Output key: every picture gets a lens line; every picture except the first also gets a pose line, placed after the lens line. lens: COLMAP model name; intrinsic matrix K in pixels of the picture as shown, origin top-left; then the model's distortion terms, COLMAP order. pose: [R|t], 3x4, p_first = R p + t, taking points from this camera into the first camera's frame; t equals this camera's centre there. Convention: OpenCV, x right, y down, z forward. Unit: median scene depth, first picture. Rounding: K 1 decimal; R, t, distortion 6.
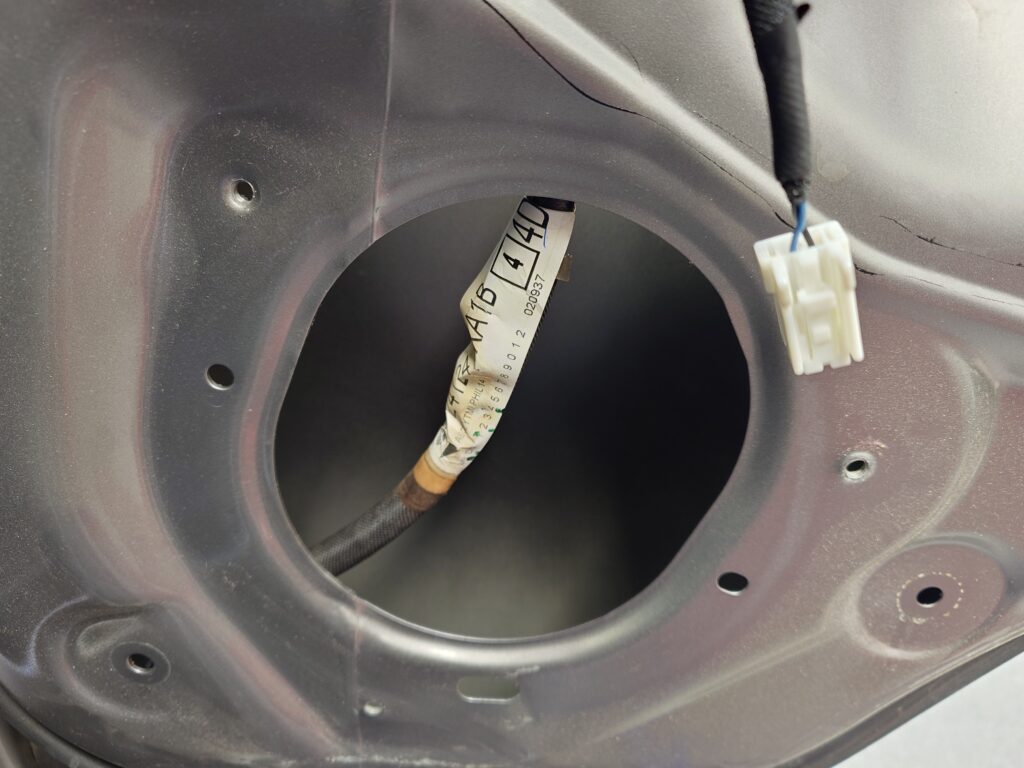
lens RADIAL K [[723.2, 0, 516.6], [0, 723.2, 380.6], [0, 0, 1]] dist [-0.000040, 0.001849]
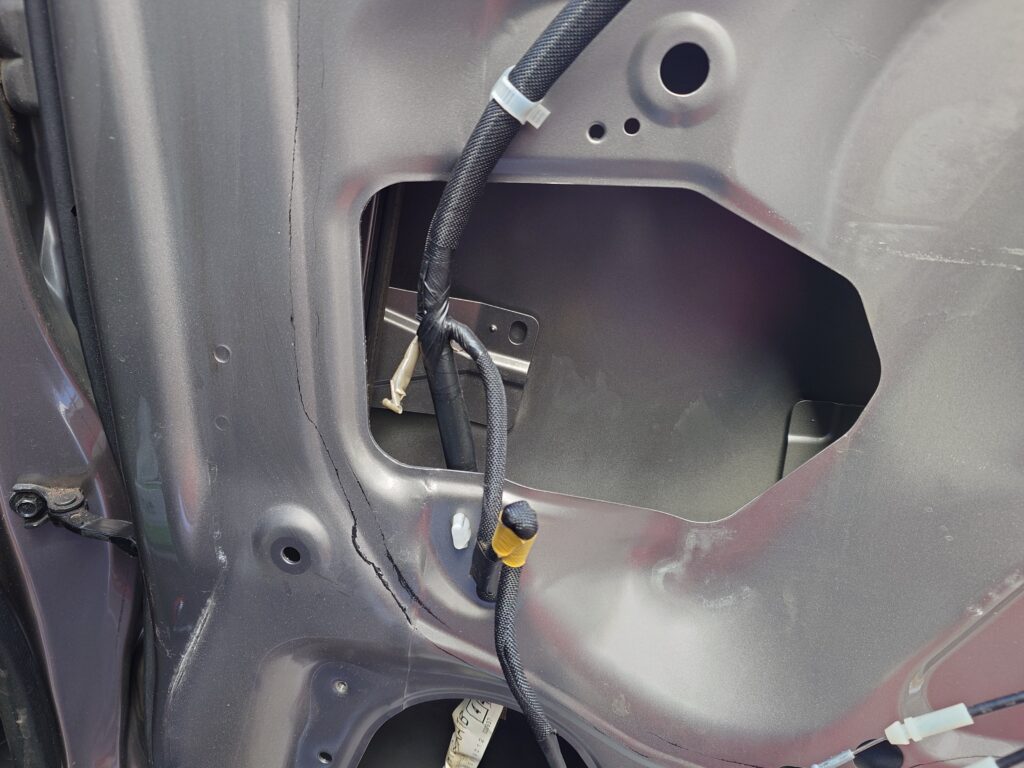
lens RADIAL K [[723.2, 0, 516.6], [0, 723.2, 380.6], [0, 0, 1]] dist [-0.000040, 0.001849]
pose [[0.989623, 0.042515, -0.137256, 0.319458], [-0.054246, 0.995081, -0.082892, -0.858874], [0.133057, 0.089477, 0.987061, -0.931270]]
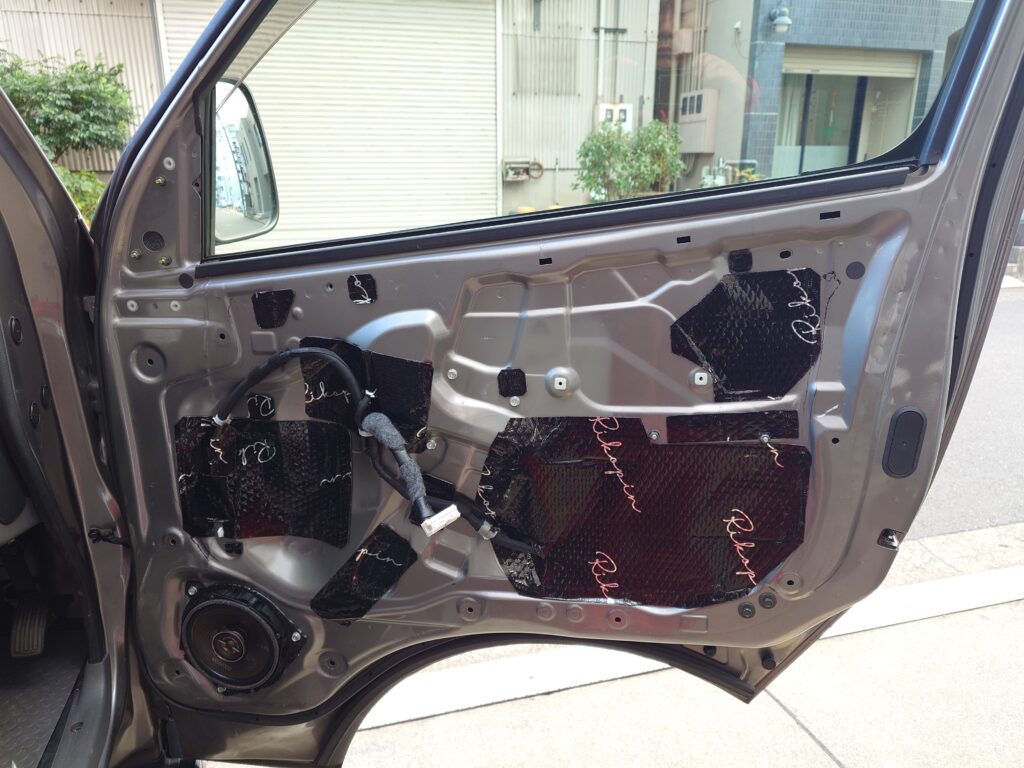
lens RADIAL K [[718.3, 0, 513.9], [0, 718.3, 380.4], [0, 0, 1]] dist [0.001300, -0.001580]
pose [[0.987315, -0.016861, -0.157877, 3.014268], [-0.011684, 0.983933, -0.178155, -0.845630], [0.158344, 0.177740, 0.971255, -4.432698]]
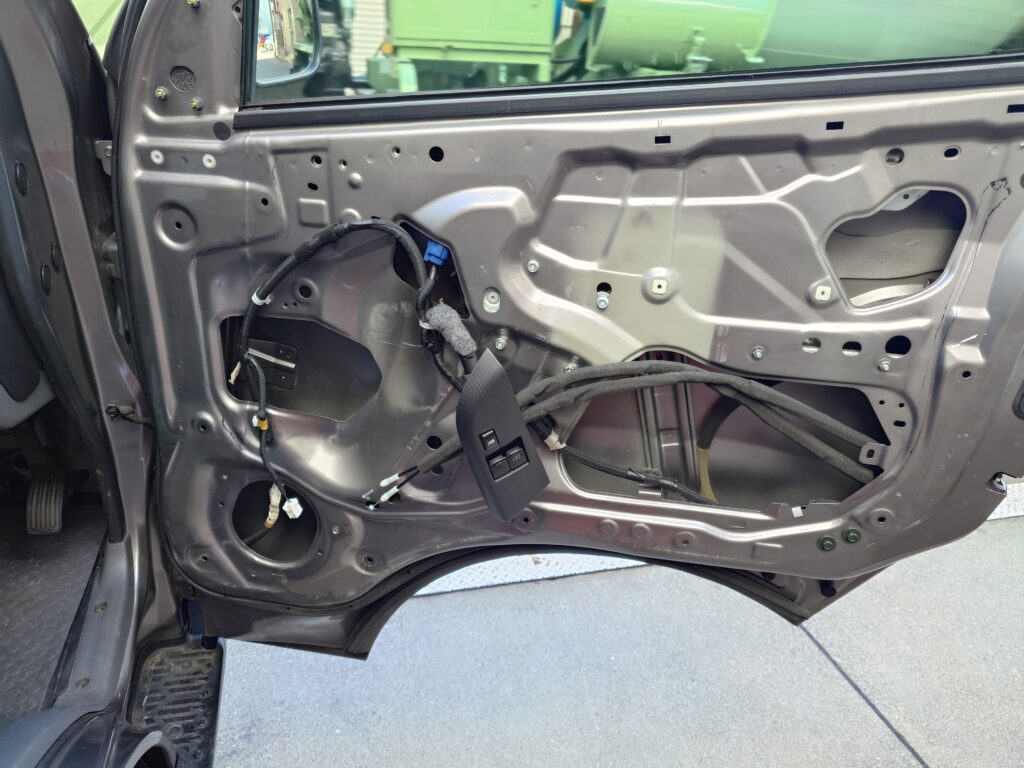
lens RADIAL K [[718.3, 0, 513.9], [0, 718.3, 380.4], [0, 0, 1]] dist [0.001300, -0.001580]
pose [[0.987866, 0.076368, -0.135234, 2.366072], [-0.078237, 0.996898, -0.008553, -1.028969], [0.134161, 0.019030, 0.990777, -3.986187]]
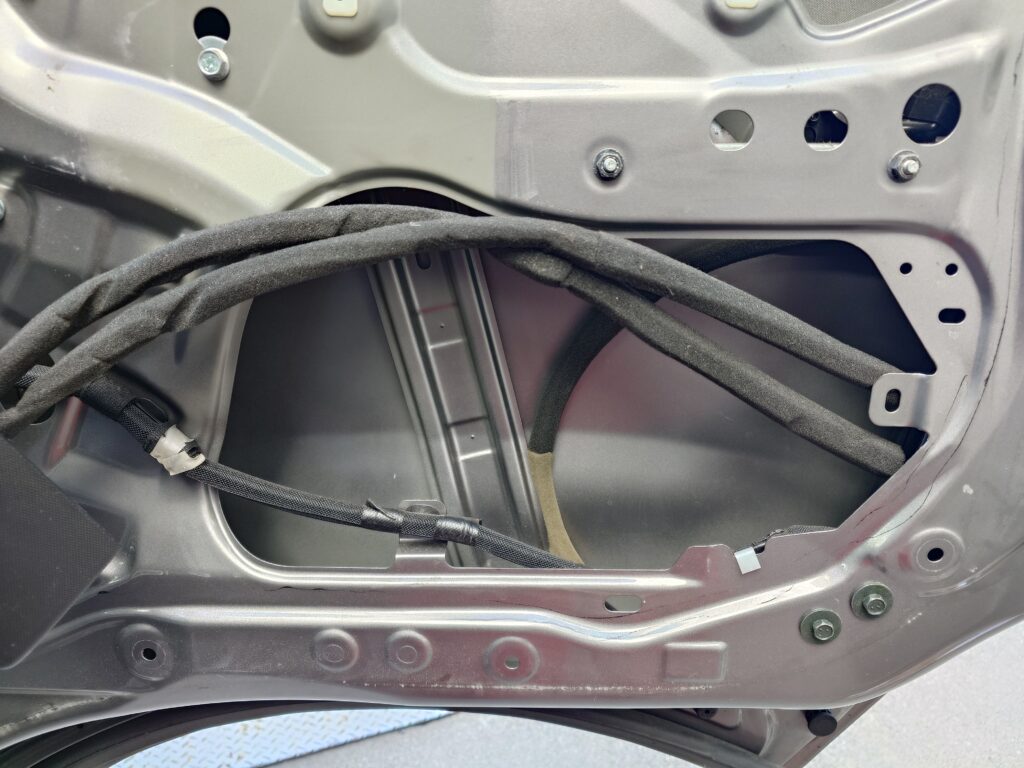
lens RADIAL K [[727.1, 0, 523.2], [0, 727.1, 389.2], [0, 0, 1]] dist [-0.000881, -0.000386]
pose [[0.999798, -0.017327, -0.010163, 2.978726], [0.015614, 0.988633, -0.149535, -0.566741], [0.012638, 0.149347, 0.988704, -1.359064]]
